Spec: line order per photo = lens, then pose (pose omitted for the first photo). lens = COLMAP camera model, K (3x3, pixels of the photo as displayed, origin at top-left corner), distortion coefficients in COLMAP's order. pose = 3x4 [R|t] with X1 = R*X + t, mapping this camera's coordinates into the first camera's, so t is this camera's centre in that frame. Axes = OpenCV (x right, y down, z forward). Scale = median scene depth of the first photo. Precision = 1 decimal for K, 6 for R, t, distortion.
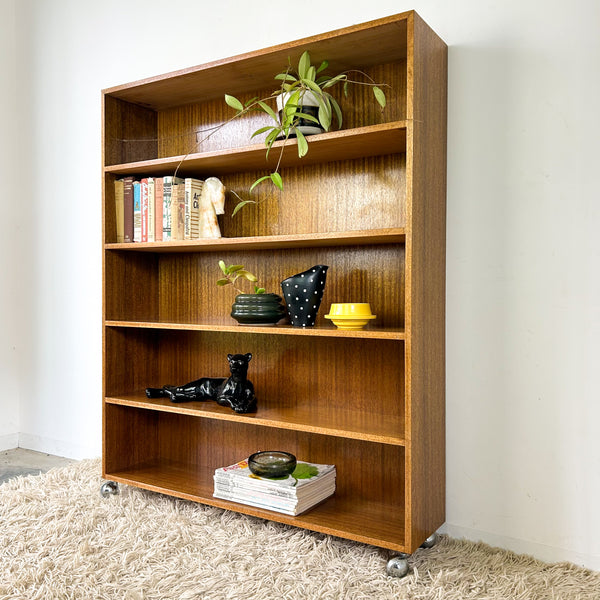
lens RADIAL K [[607.7, 0, 300.0], [0, 607.7, 300.0], [0, 0, 1]] dist [0.064844, -0.127999]
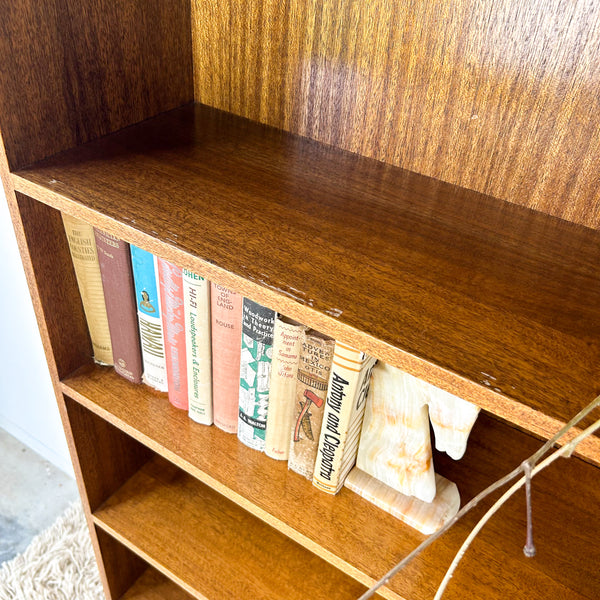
lens RADIAL K [[607.7, 0, 300.0], [0, 607.7, 300.0], [0, 0, 1]] dist [0.064844, -0.127999]
pose [[0.997649, 0.063184, 0.026554, -0.211084], [-0.066710, 0.806353, 0.587660, -0.358634], [0.015719, -0.588049, 0.808672, 0.802859]]
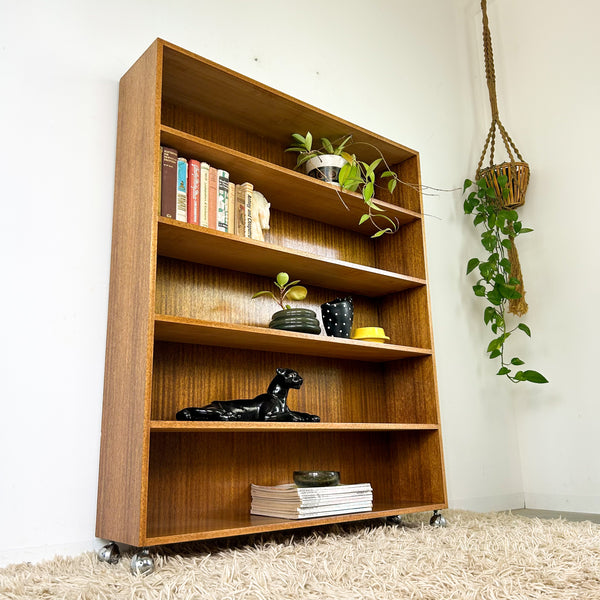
lens RADIAL K [[607.7, 0, 300.0], [0, 607.7, 300.0], [0, 0, 1]] dist [0.064844, -0.127999]
pose [[0.312688, 0.217132, 0.924705, -1.006934], [0.038814, 0.969788, -0.240842, 0.214451], [-0.949062, 0.111200, 0.294814, 0.658747]]
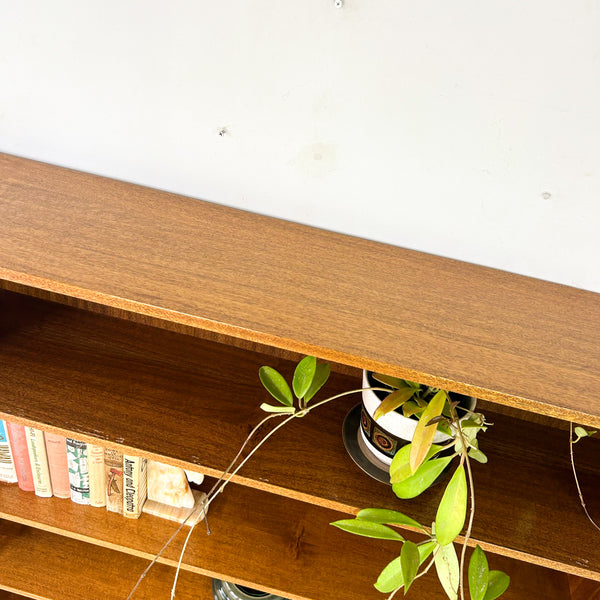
lens RADIAL K [[607.7, 0, 300.0], [0, 607.7, 300.0], [0, 0, 1]] dist [0.064844, -0.127999]
pose [[0.927332, -0.099640, 0.360732, -0.221767], [-0.141940, 0.798243, 0.585373, -0.588146], [-0.346278, -0.594037, 0.726093, 0.668726]]
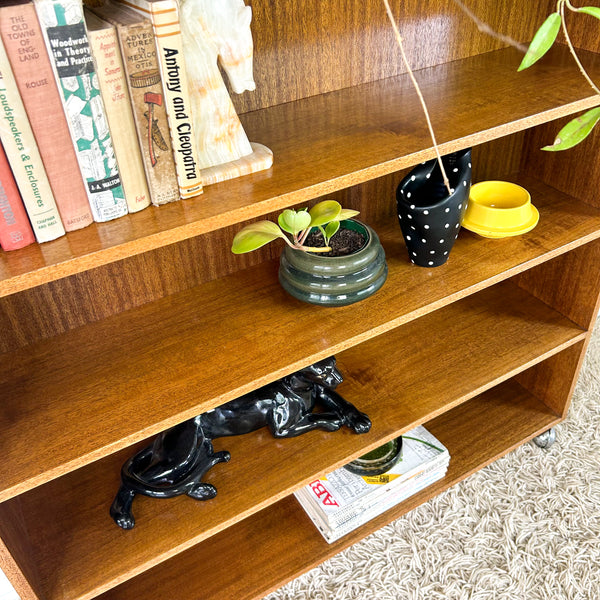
lens RADIAL K [[607.7, 0, 300.0], [0, 607.7, 300.0], [0, 0, 1]] dist [0.064844, -0.127999]
pose [[0.463191, -0.558840, 0.687860, -0.432469], [0.062996, 0.794937, 0.603412, -0.257378], [-0.884017, -0.236163, 0.403413, 0.788862]]
